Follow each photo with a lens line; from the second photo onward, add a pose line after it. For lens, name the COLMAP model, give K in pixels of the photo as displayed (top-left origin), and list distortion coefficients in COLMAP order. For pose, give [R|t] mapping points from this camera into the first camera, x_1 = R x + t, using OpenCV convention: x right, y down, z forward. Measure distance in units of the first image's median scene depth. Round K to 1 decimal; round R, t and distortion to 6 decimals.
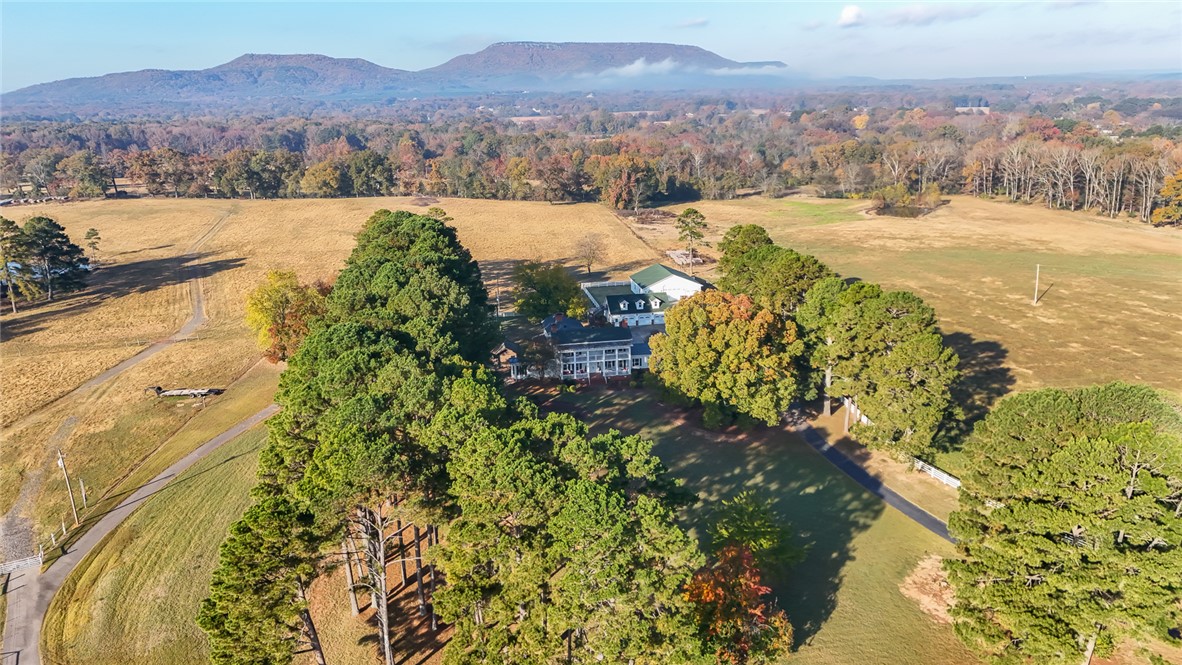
lens RADIAL K [[853.3, 0, 595.0], [0, 853.3, 322.0], [0, 0, 1]] dist [0.087066, -0.001101]
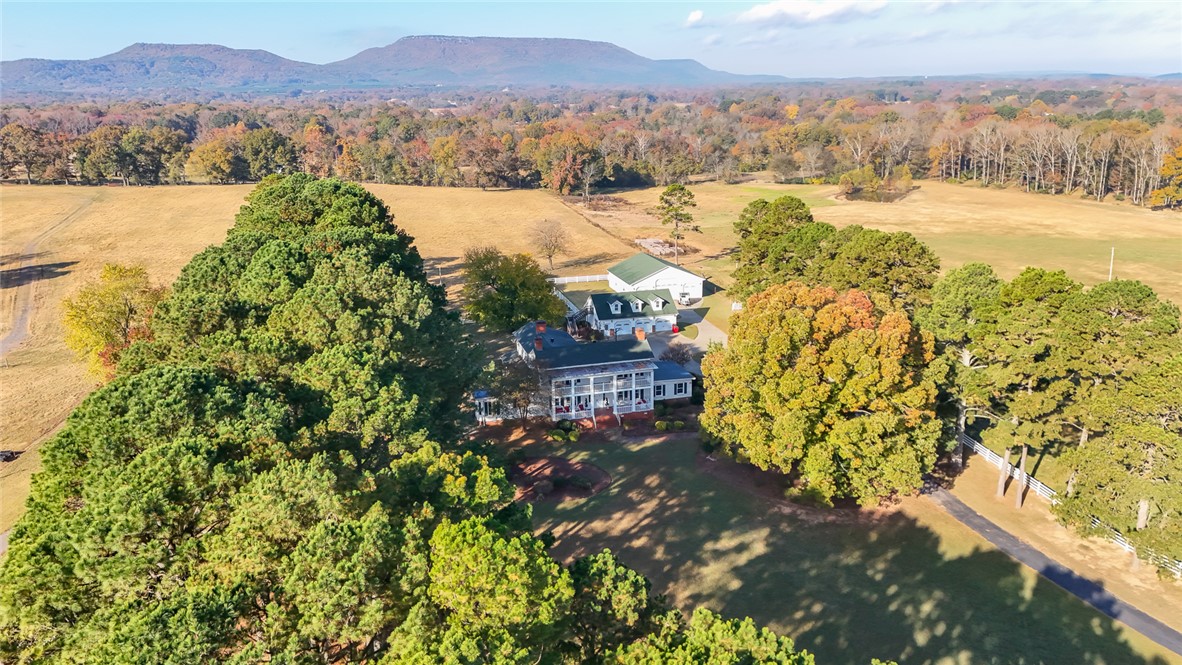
lens RADIAL K [[848.7, 0, 591.0], [0, 848.7, 332.5], [0, 0, 1]] dist [0.058704, -0.002118]
pose [[0.995574, -0.020184, 0.091784, -0.027470], [0.018801, 0.999697, 0.015904, -0.004834], [-0.092078, -0.014108, 0.995652, 0.132095]]
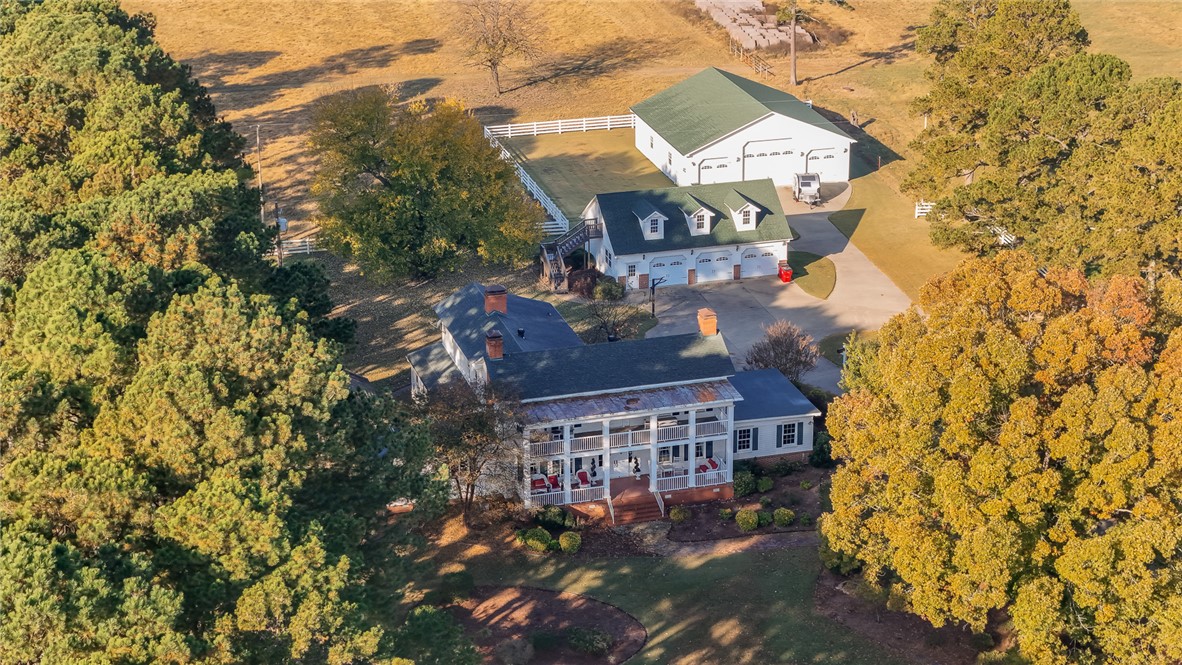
lens RADIAL K [[2344.3, 0, 591.0], [0, 2344.3, 332.5], [0, 0, 1]] dist [-0.371972, 2.282794]
pose [[0.994783, -0.023845, 0.099187, -0.040157], [0.013383, 0.994399, 0.104837, -0.036583], [-0.101131, -0.102963, 0.989531, 0.047857]]
